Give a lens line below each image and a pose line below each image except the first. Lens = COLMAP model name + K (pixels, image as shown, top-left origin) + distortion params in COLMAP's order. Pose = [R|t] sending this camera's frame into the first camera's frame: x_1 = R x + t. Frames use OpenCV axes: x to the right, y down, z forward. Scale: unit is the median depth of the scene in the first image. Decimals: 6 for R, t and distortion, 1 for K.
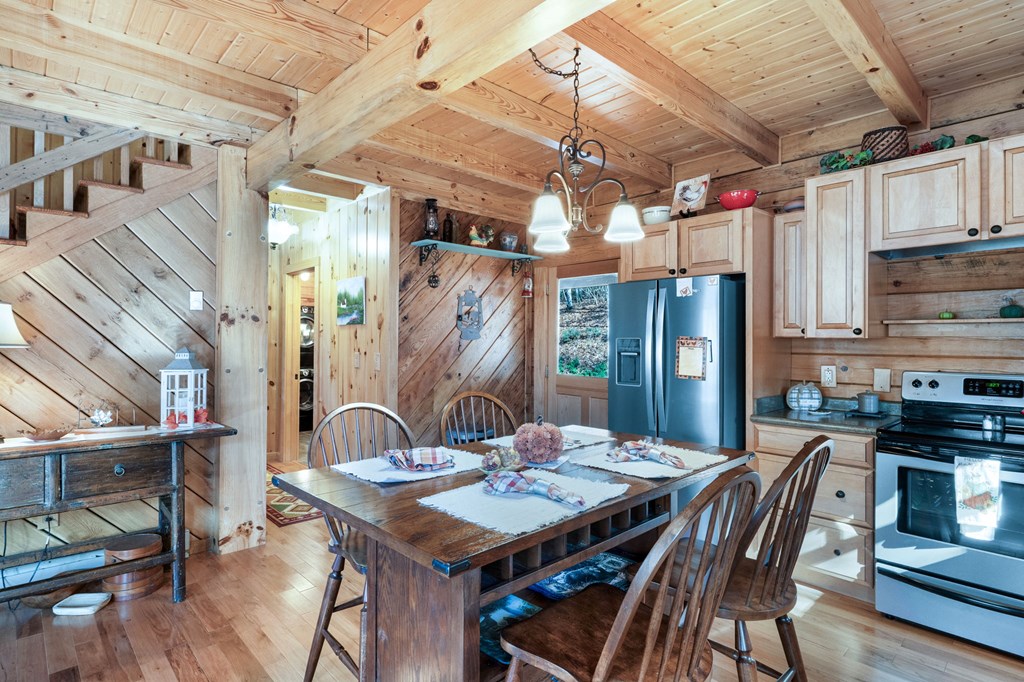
lens RADIAL K [[526.4, 0, 511.6], [0, 526.4, 339.8], [0, 0, 1]] dist [0.001564, 0.000071]
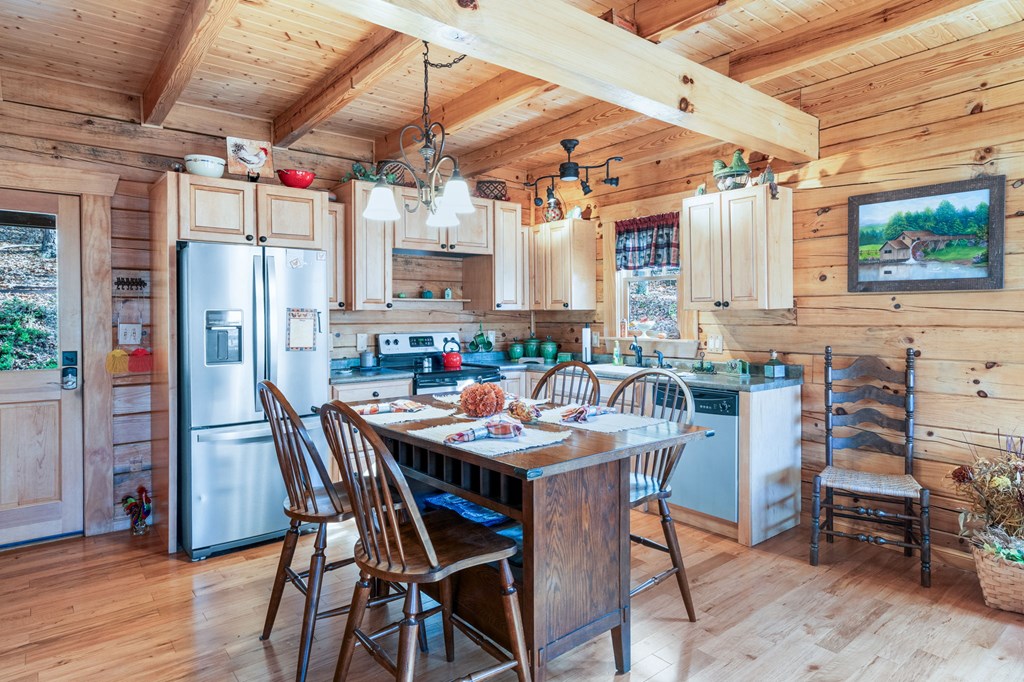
lens RADIAL K [[577.7, 0, 519.7], [0, 577.7, 316.4], [0, 0, 1]] dist [0.000263, 0.000259]
pose [[0.074871, -0.006370, 0.997173, -0.779023], [0.003912, 0.999974, 0.006095, 0.004389], [-0.997186, 0.003444, 0.074894, 0.535126]]
